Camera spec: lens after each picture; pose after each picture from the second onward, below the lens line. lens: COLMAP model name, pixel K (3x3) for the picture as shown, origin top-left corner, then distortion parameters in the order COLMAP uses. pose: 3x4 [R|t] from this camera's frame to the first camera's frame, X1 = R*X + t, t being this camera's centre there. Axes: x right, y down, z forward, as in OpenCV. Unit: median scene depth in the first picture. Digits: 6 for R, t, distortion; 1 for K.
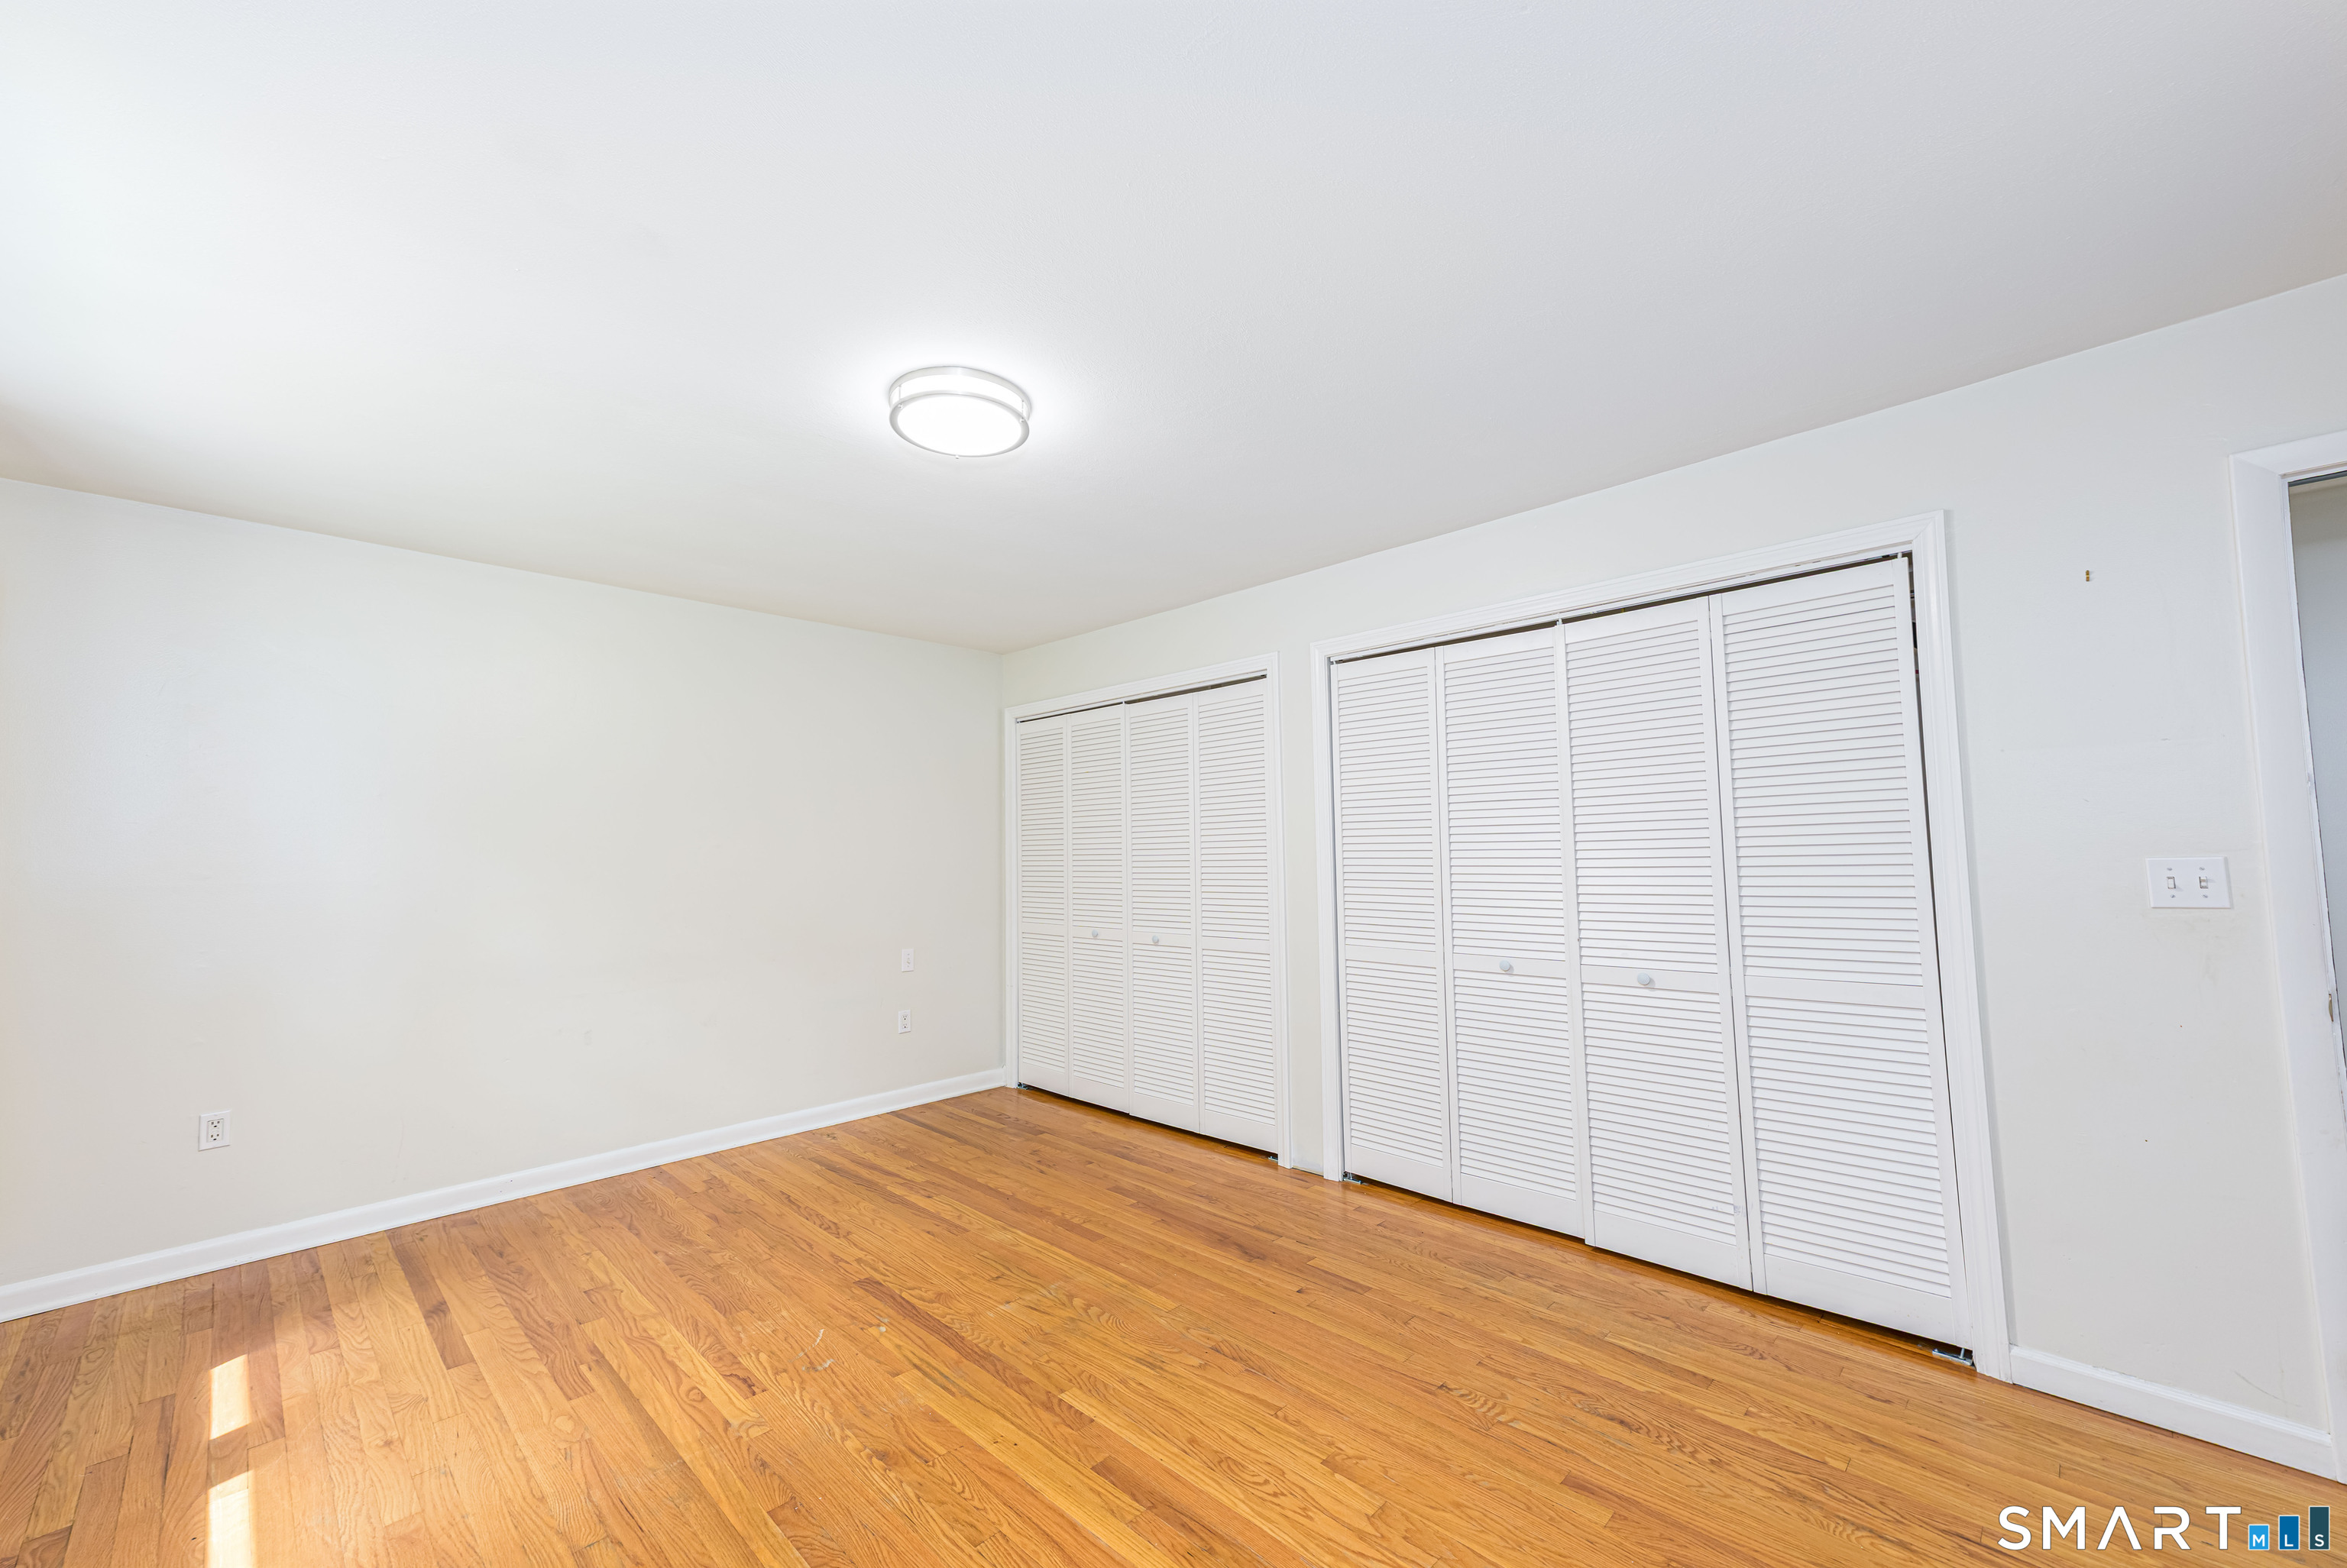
lens RADIAL K [[915.0, 0, 1159.7], [0, 915.0, 794.3], [0, 0, 1]] dist [0.020904, 0.000678]
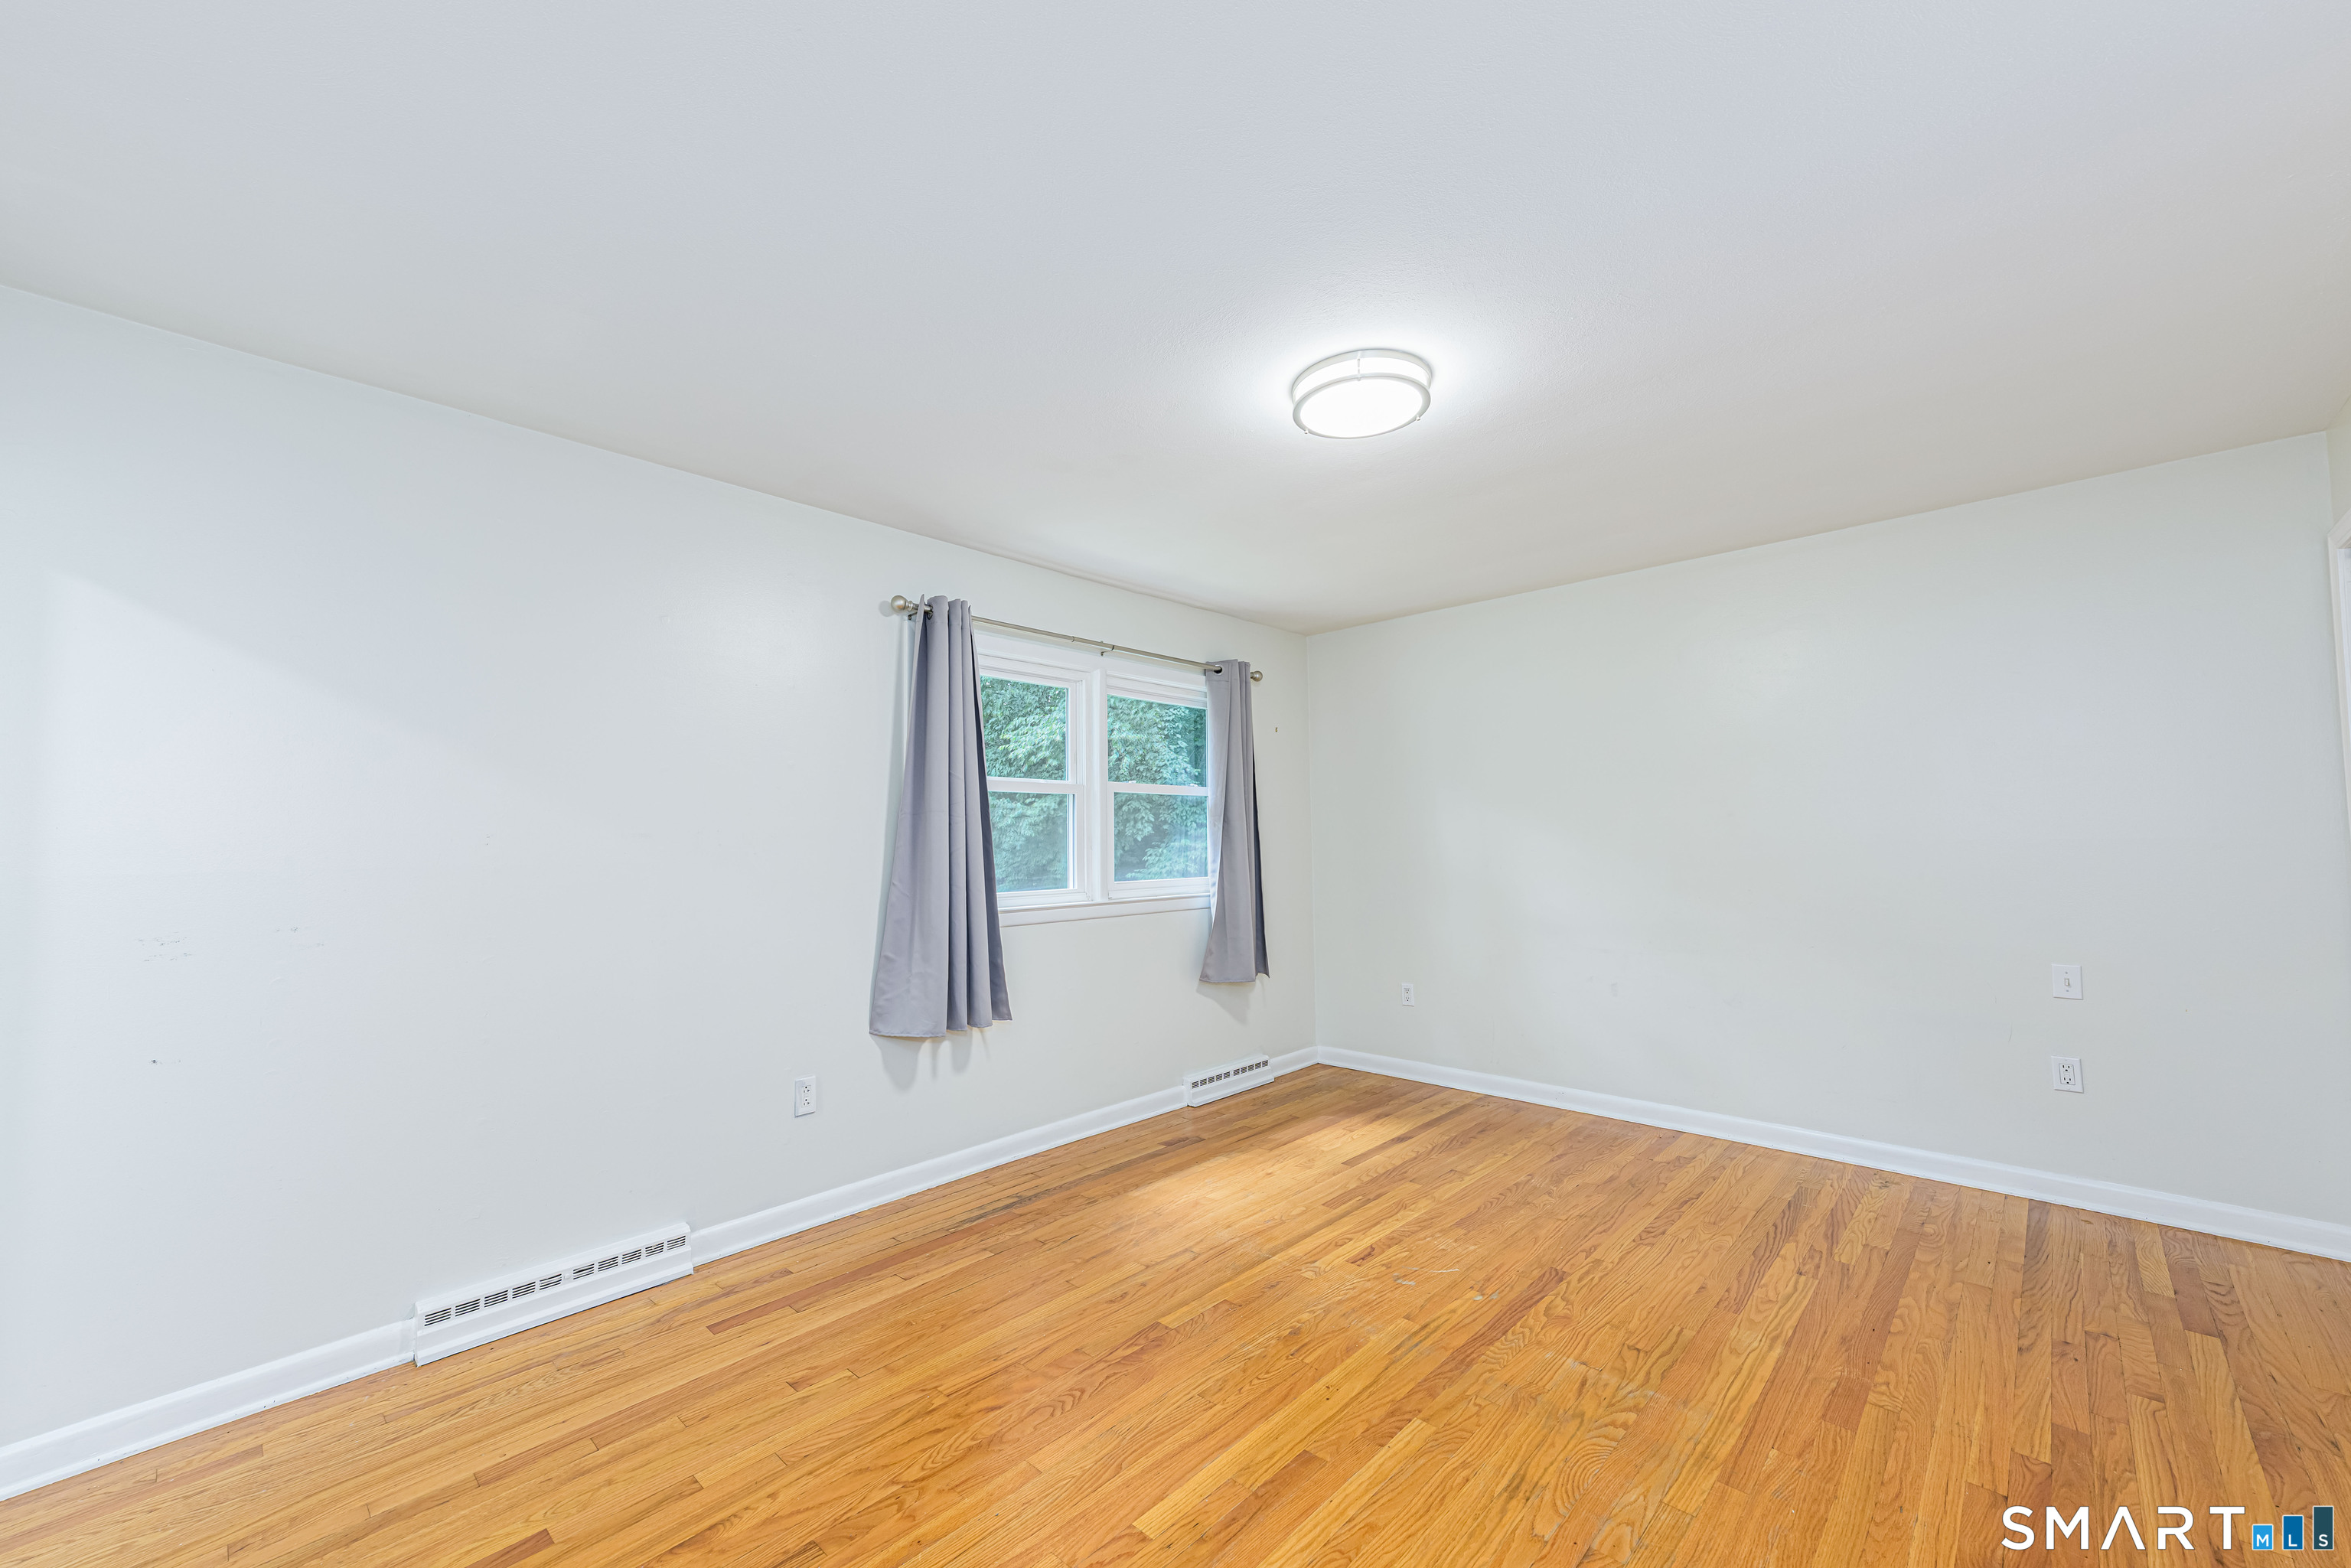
lens RADIAL K [[916.7, 0, 1161.7], [0, 916.7, 794.3], [0, 0, 1]] dist [0.020904, 0.000678]
pose [[0.021596, -0.038889, -0.999010, 0.597554], [0.082006, 0.995945, -0.036997, 0.032545], [0.996398, -0.081126, 0.024698, 0.556370]]
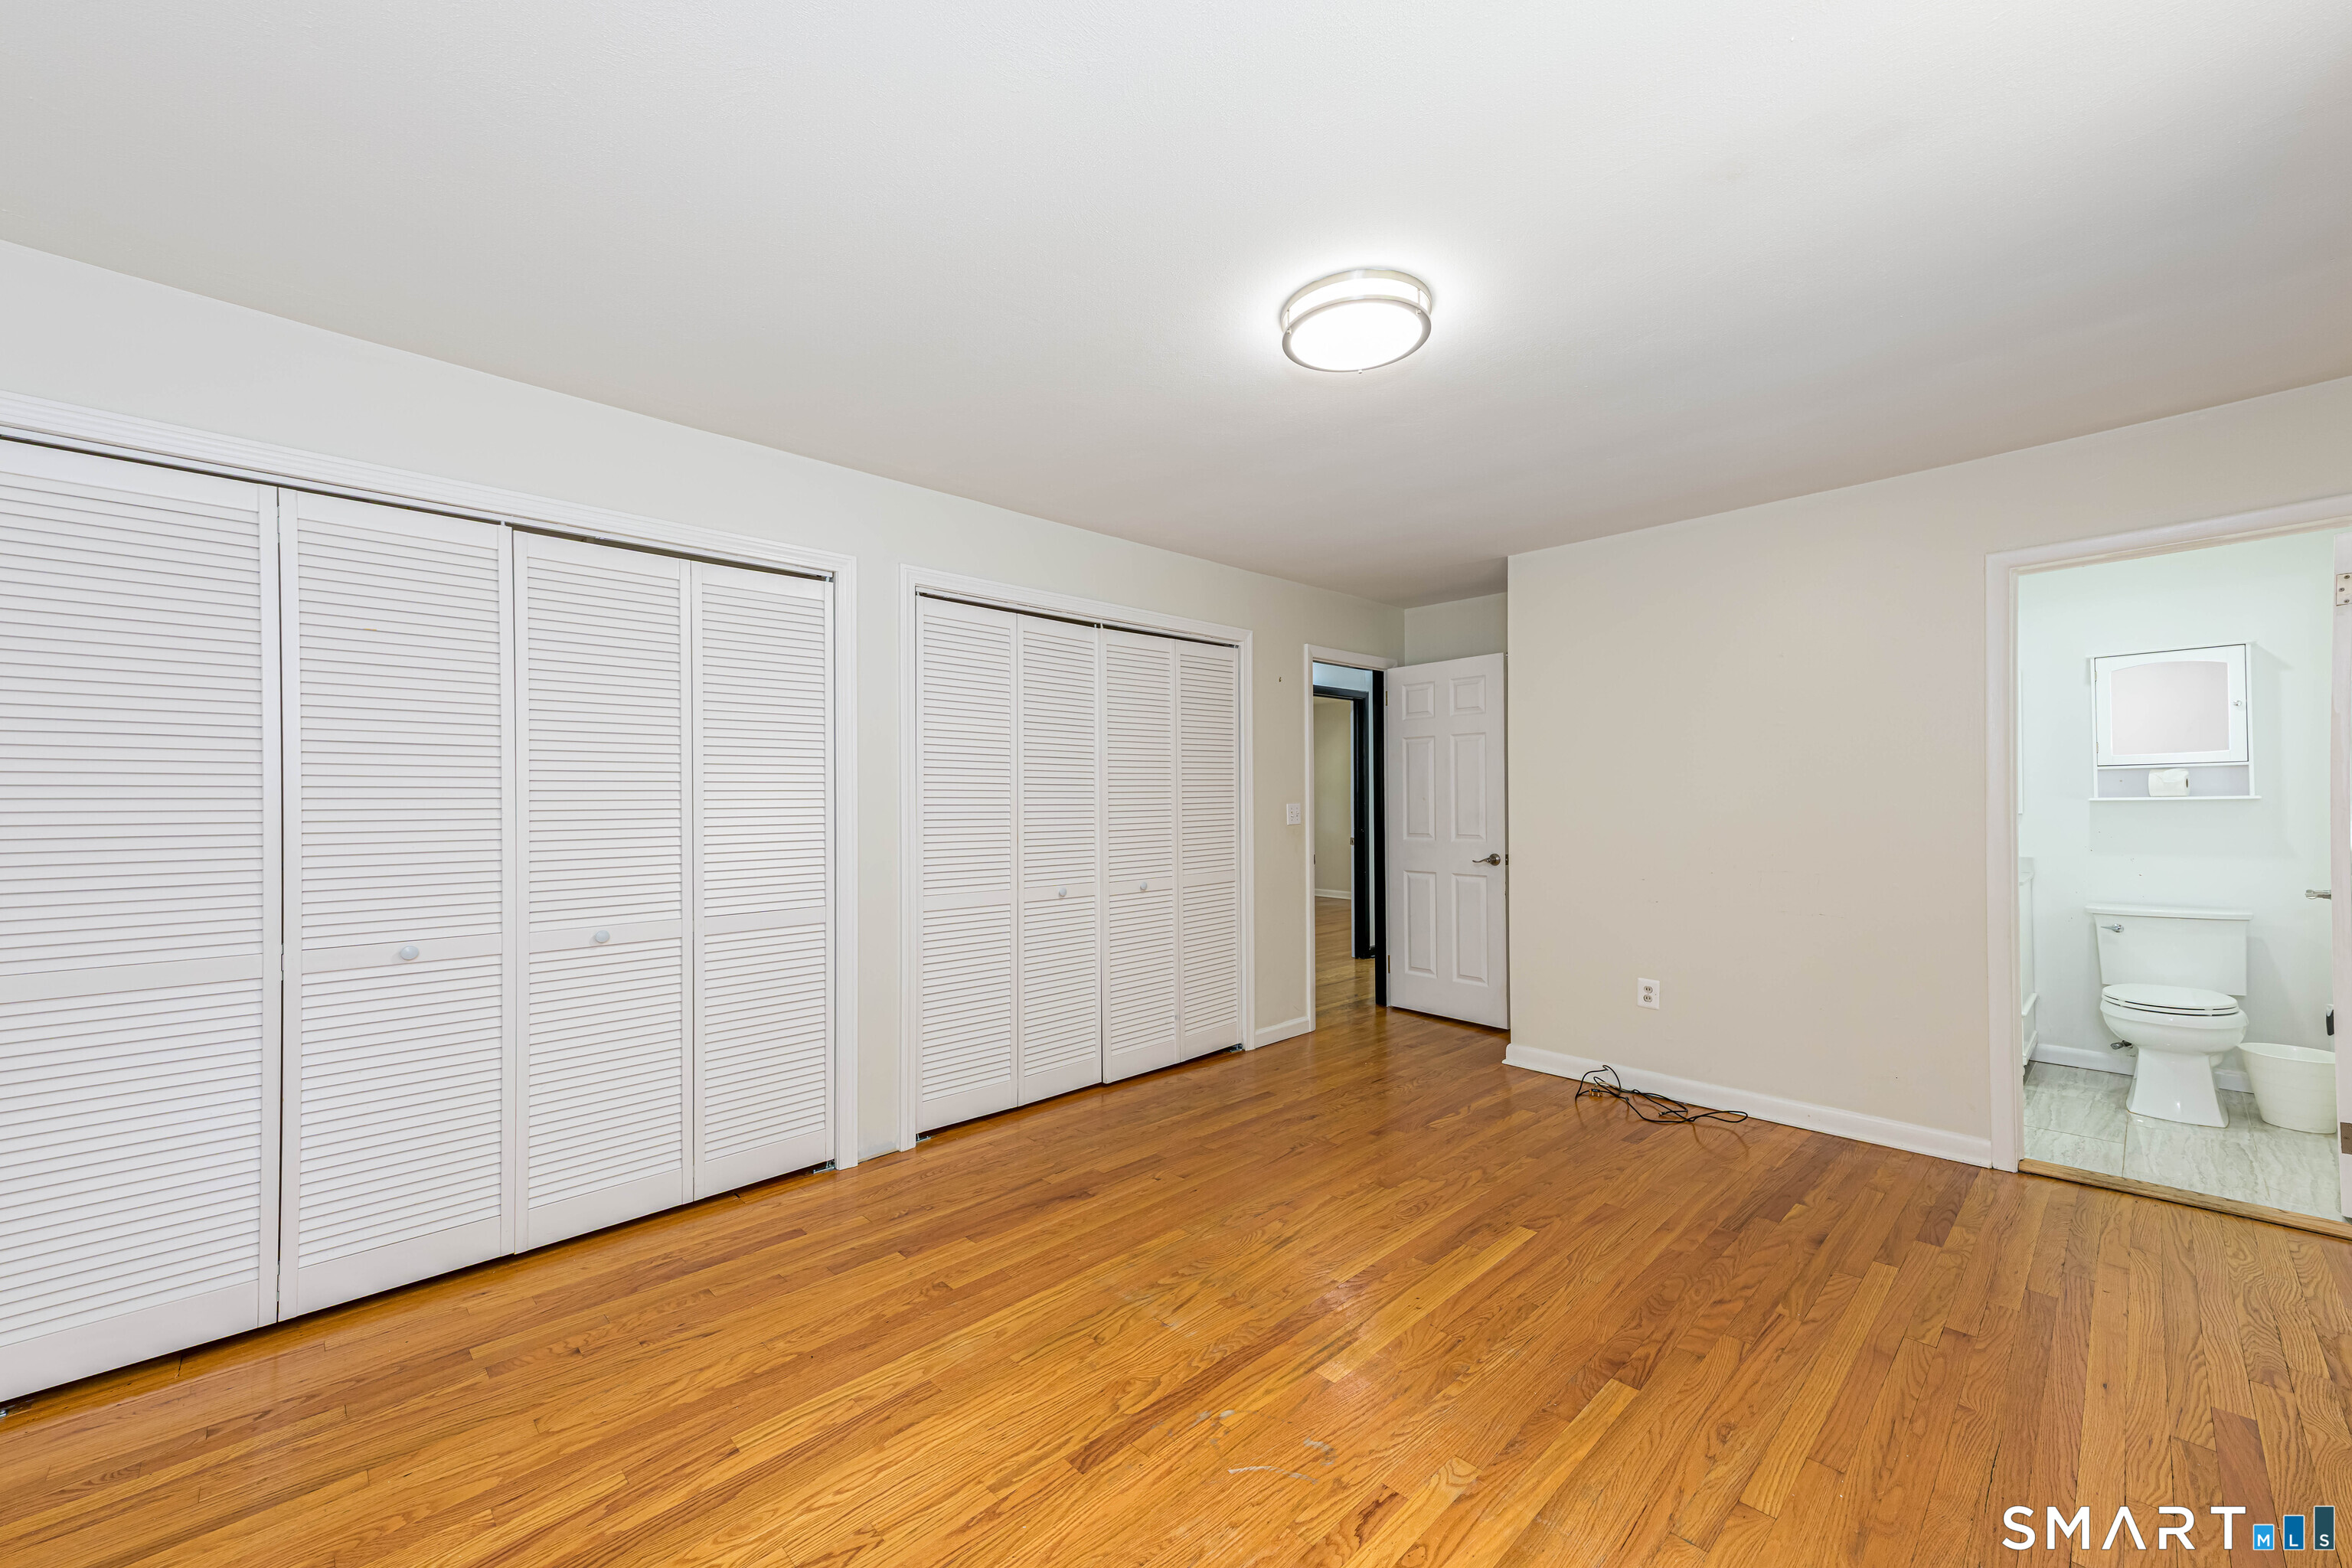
lens RADIAL K [[917.1, 0, 1162.2], [0, 917.1, 794.3], [0, 0, 1]] dist [0.020904, 0.000678]
pose [[0.023169, 0.019206, 0.999547, -0.885084], [-0.063312, 0.997837, -0.017706, 0.071966], [-0.997725, -0.062873, 0.024335, 0.879570]]
